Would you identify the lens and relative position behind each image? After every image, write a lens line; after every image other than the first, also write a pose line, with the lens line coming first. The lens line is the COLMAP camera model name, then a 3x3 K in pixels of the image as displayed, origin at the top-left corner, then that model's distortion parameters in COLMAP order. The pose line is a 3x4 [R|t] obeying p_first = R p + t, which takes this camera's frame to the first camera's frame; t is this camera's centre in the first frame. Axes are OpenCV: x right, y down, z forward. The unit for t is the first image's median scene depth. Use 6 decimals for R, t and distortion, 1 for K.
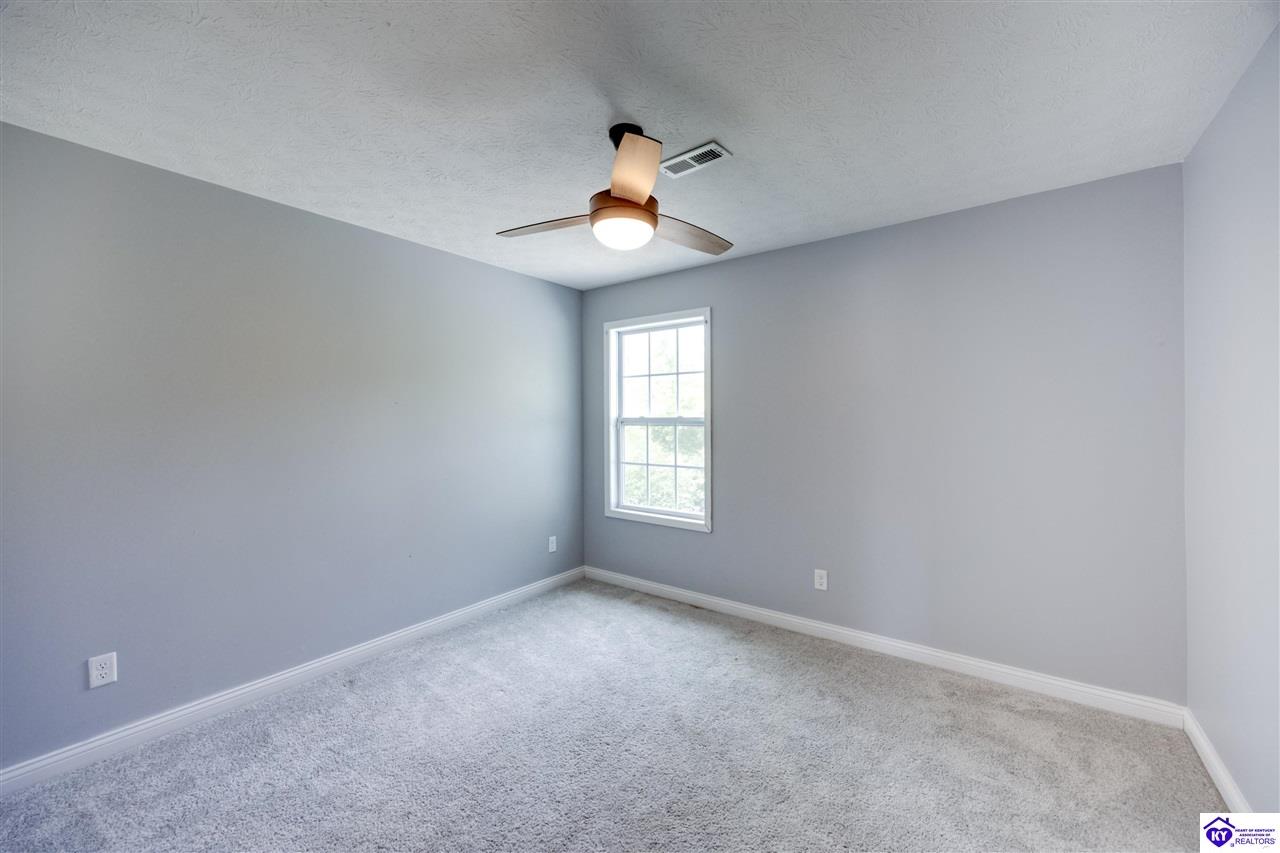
lens RADIAL K [[485.3, 0, 643.8], [0, 485.3, 419.6], [0, 0, 1]] dist [-0.002946, -0.000084]
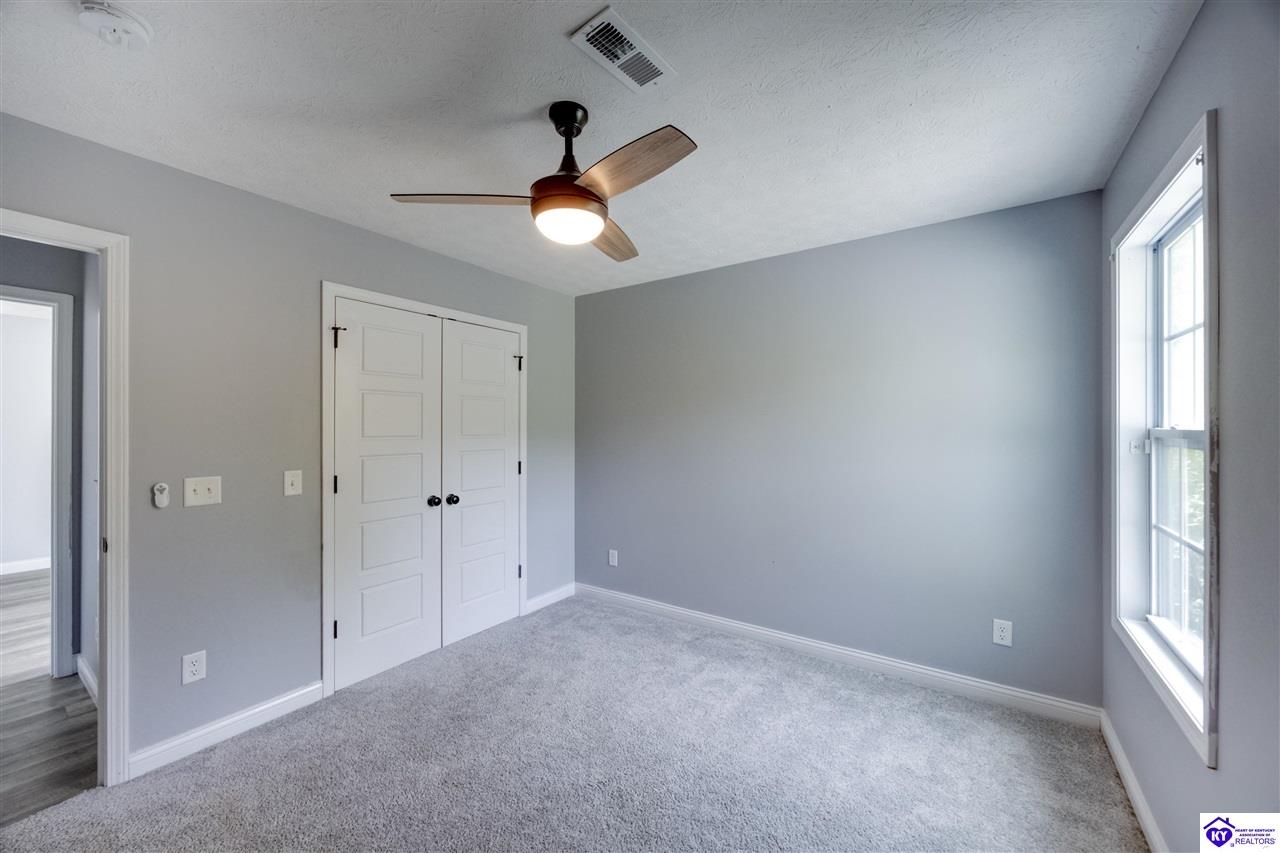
lens RADIAL K [[485.3, 0, 643.8], [0, 485.3, 419.6], [0, 0, 1]] dist [-0.002946, -0.000084]
pose [[0.052963, -0.002420, -0.998594, 0.481382], [-0.006513, 0.999975, -0.002768, -0.011020], [0.998575, 0.006650, 0.052946, 0.607672]]
